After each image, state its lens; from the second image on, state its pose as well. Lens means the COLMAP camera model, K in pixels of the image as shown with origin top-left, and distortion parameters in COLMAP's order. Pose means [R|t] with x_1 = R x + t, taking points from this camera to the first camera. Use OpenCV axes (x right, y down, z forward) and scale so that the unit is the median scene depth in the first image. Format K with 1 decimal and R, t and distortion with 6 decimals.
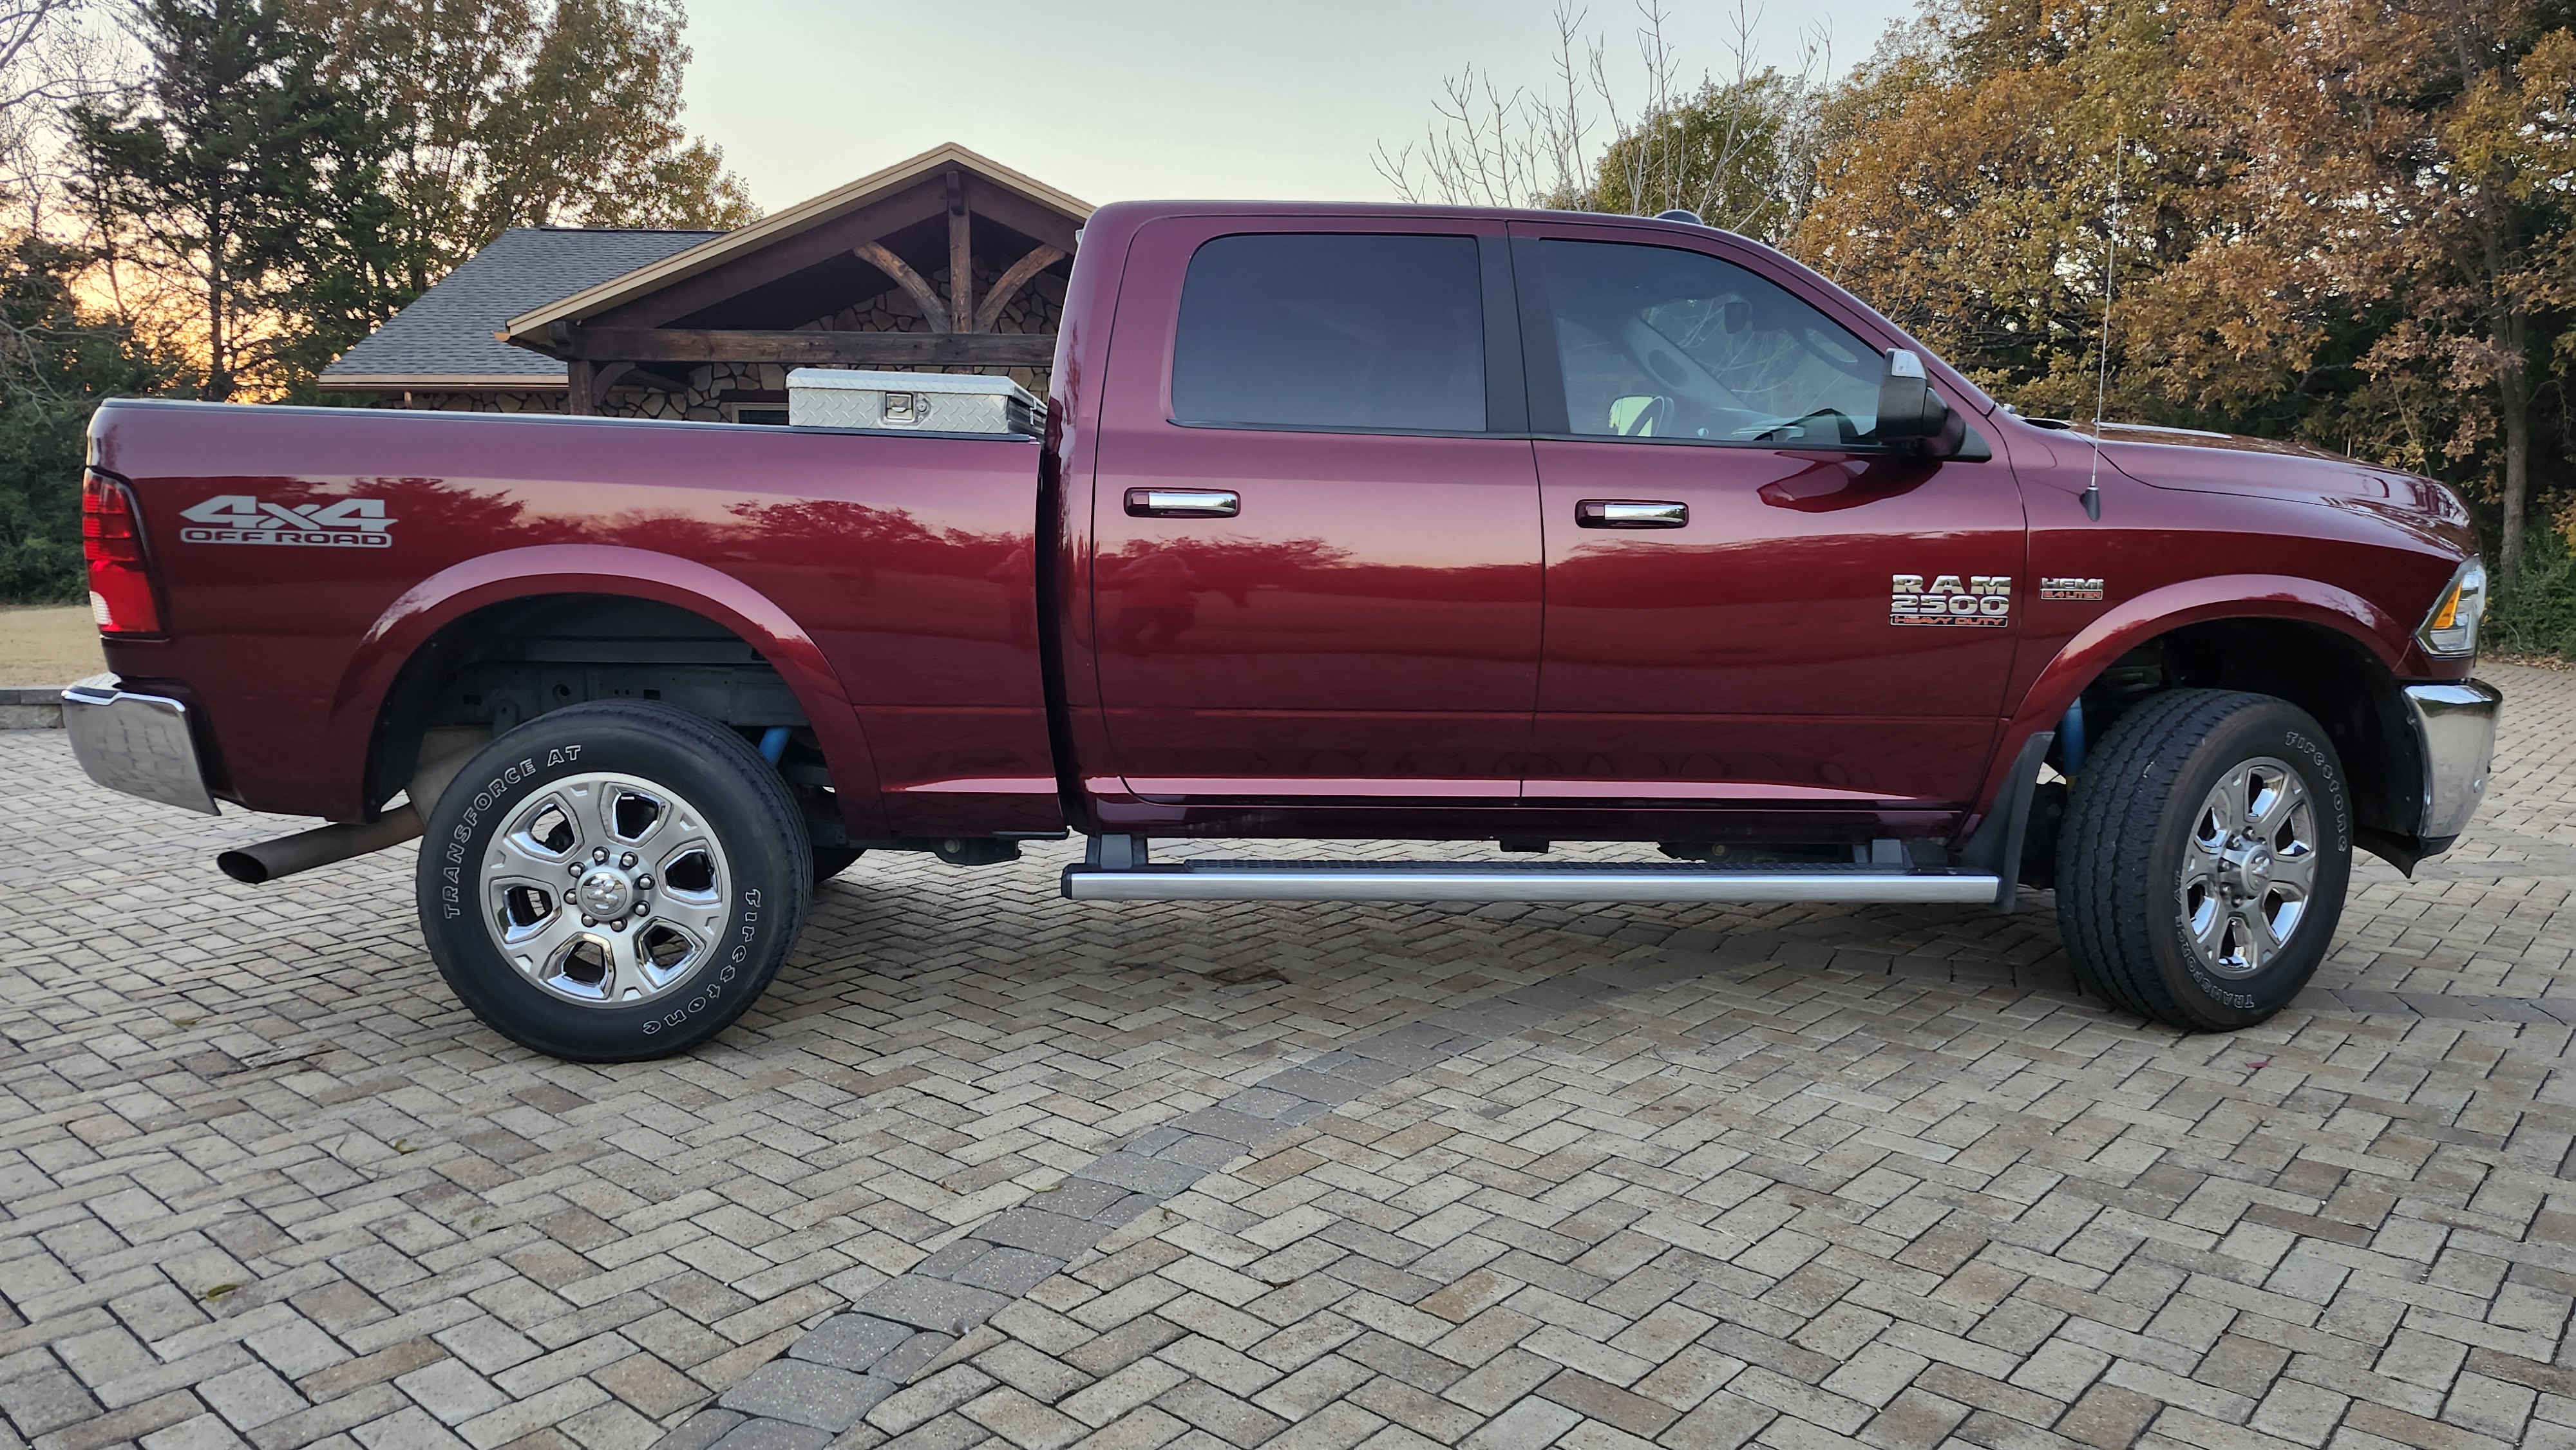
lens RADIAL K [[1782.4, 0, 1280.6], [0, 1782.4, 710.0], [0, 0, 1]] dist [0.046666, -0.034312]
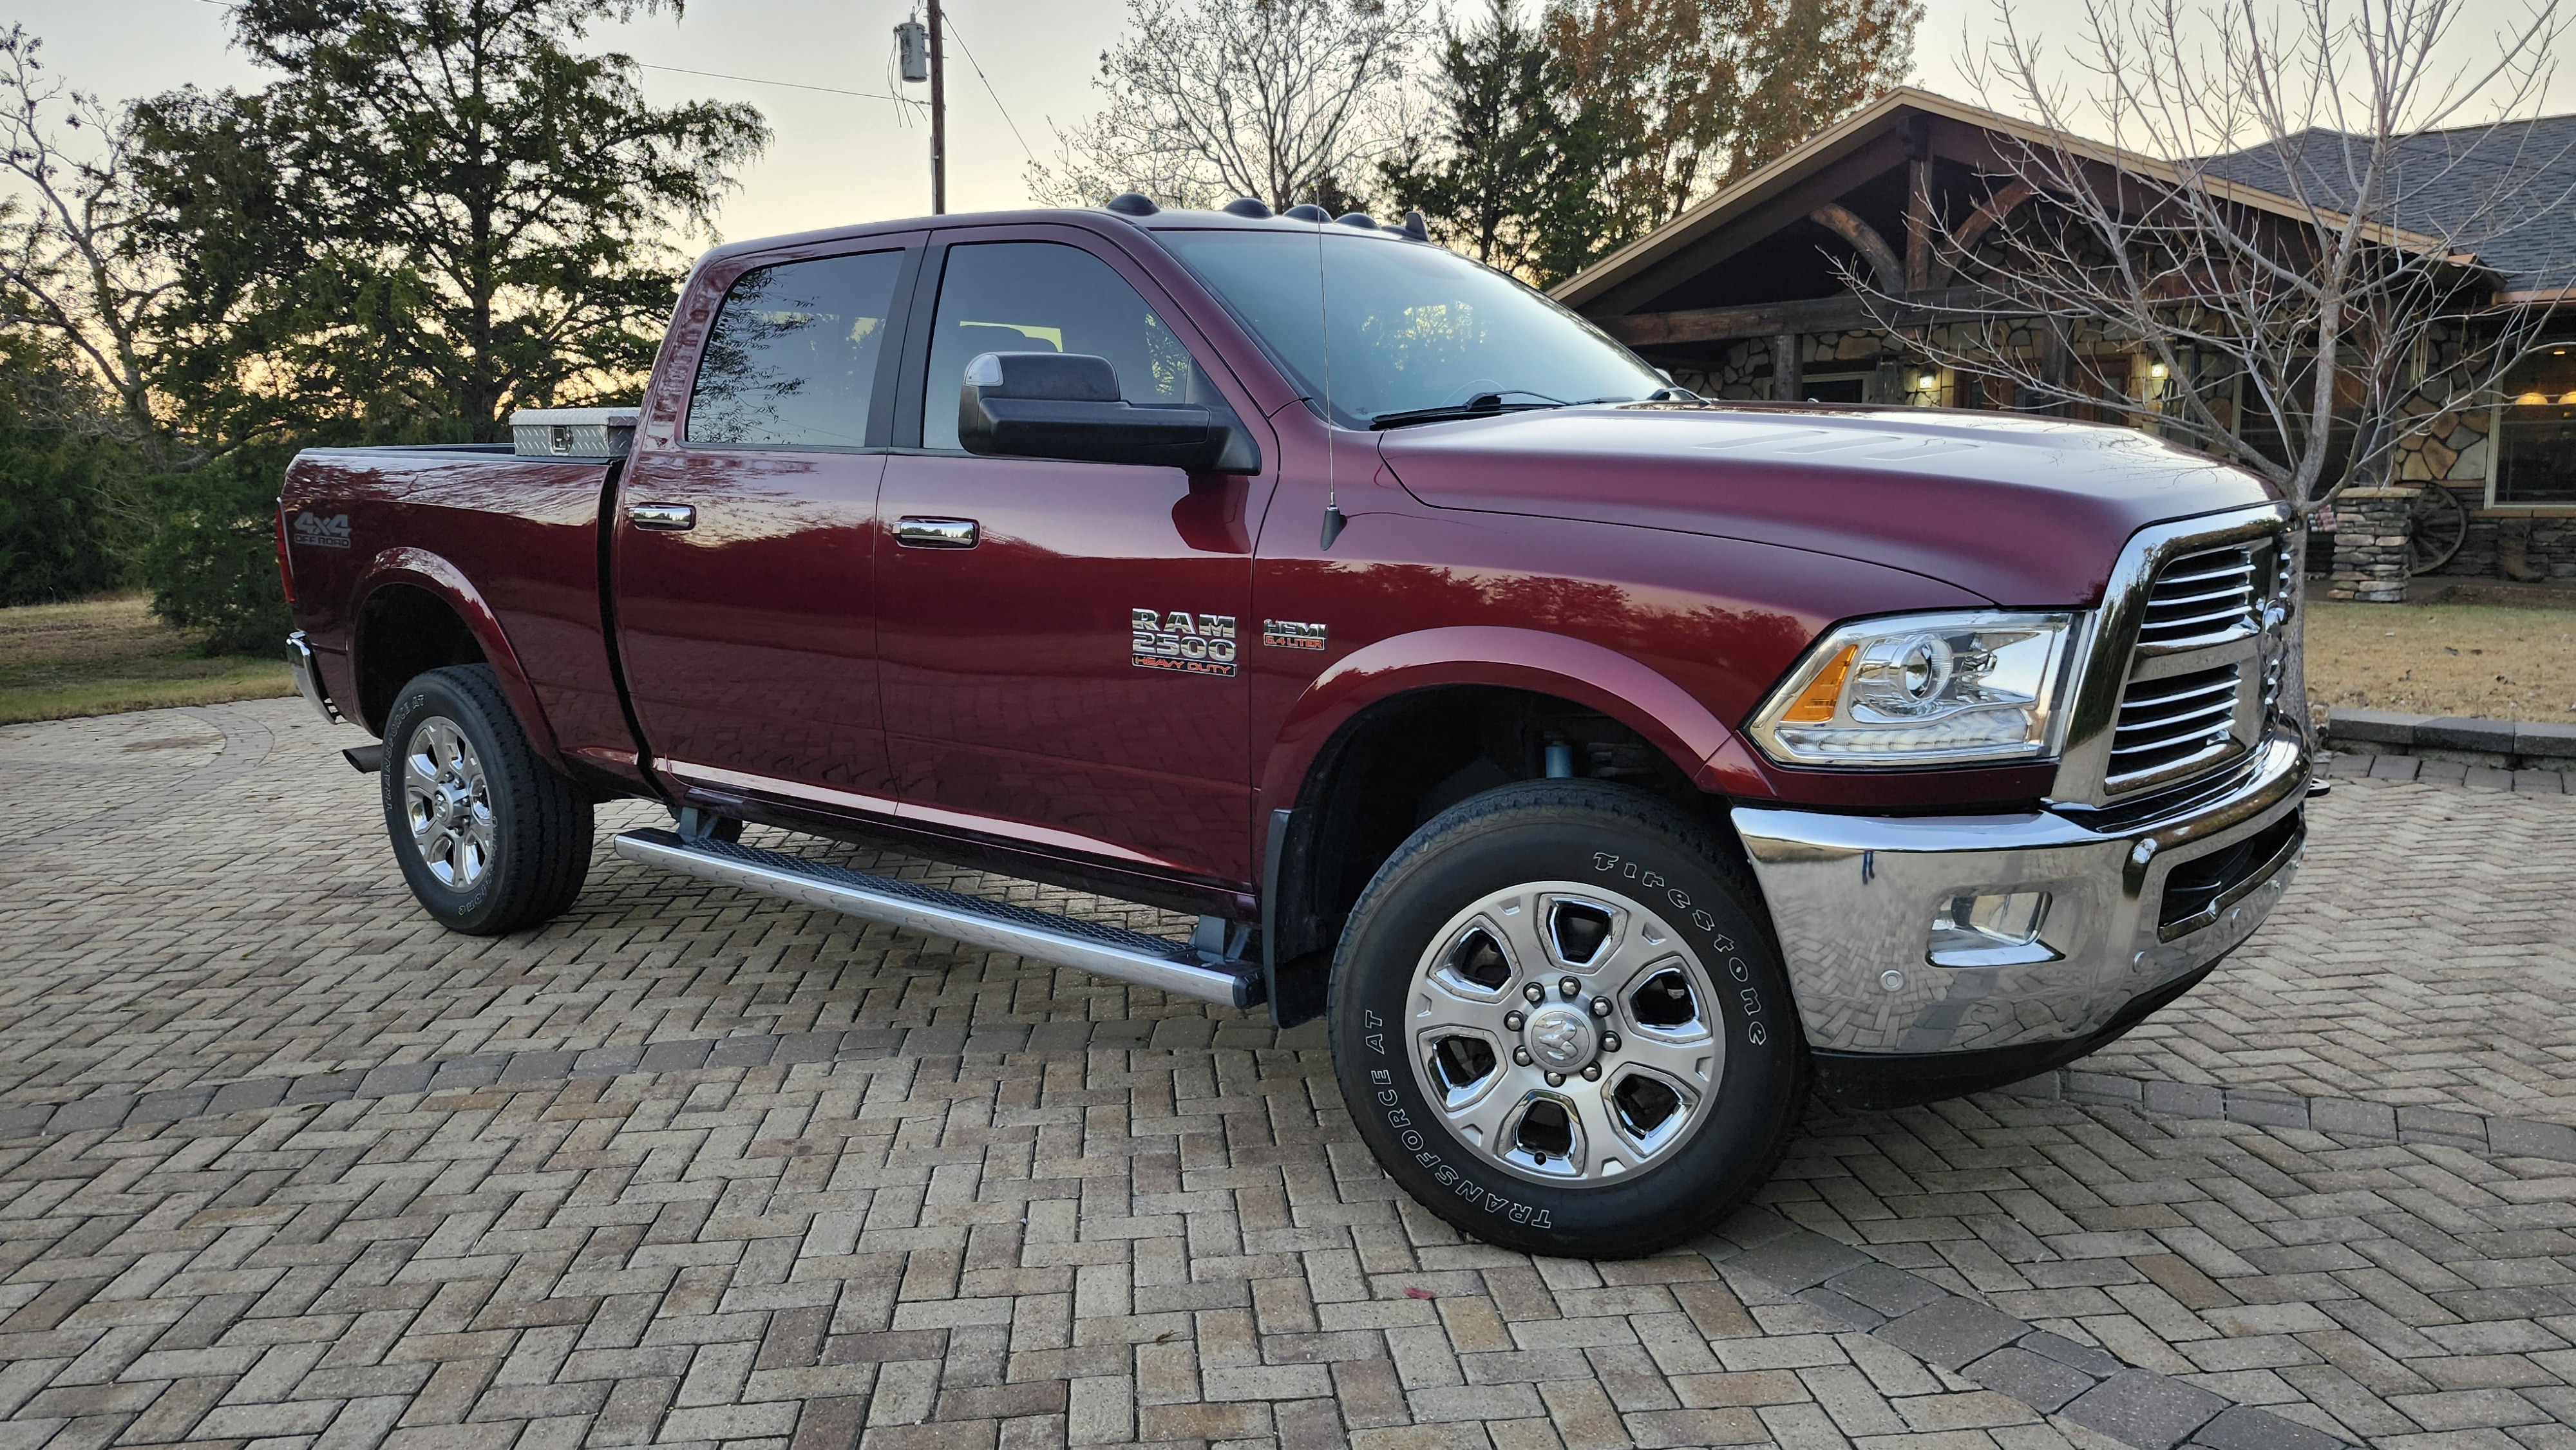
lens RADIAL K [[1782.4, 0, 1280.4], [0, 1782.4, 723.9], [0, 0, 1]] dist [0.046666, -0.034312]
pose [[0.725034, 0.080898, -0.683946, 1.087162], [-0.062087, 0.996711, 0.052076, -0.076713], [0.685909, 0.004708, 0.727672, 0.477333]]
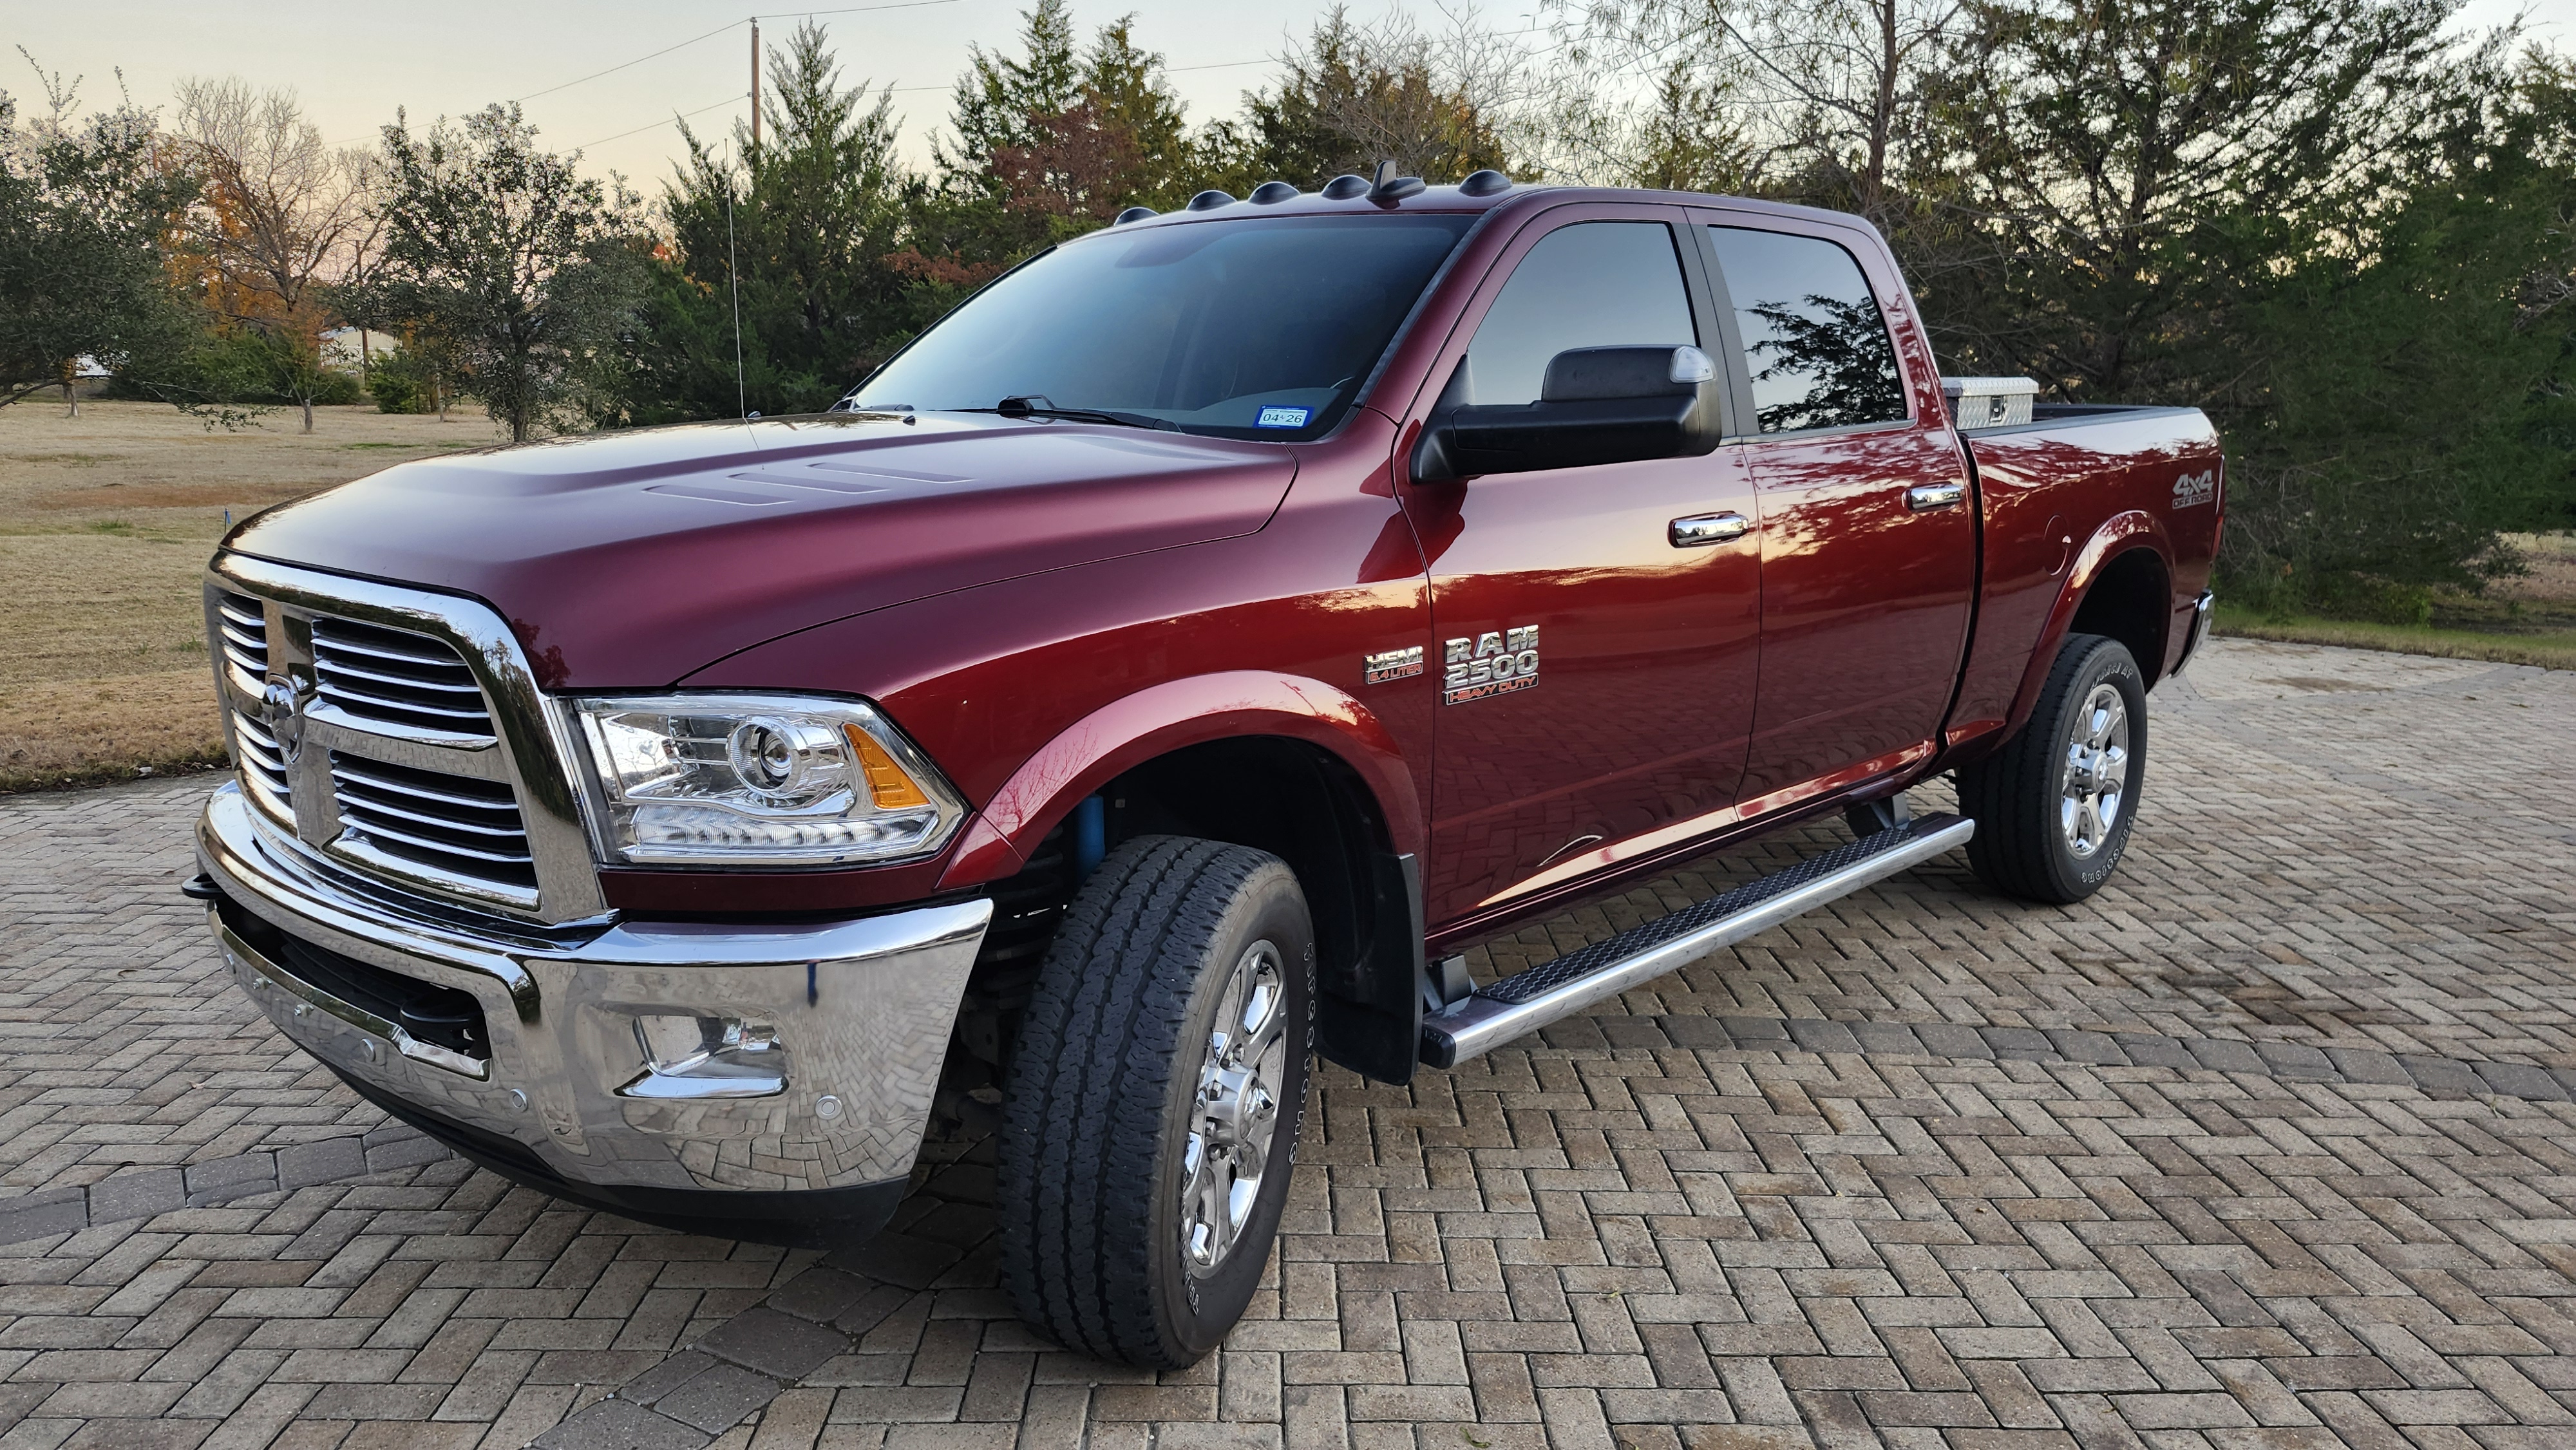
lens RADIAL K [[1782.4, 0, 1314.6], [0, 1782.4, 745.0], [0, 0, 1]] dist [0.046666, -0.034312]
pose [[-0.746214, 0.120651, -0.654681, 1.004799], [-0.090929, 0.955749, 0.279777, -0.336337], [0.659466, 0.268303, -0.702223, 2.208213]]
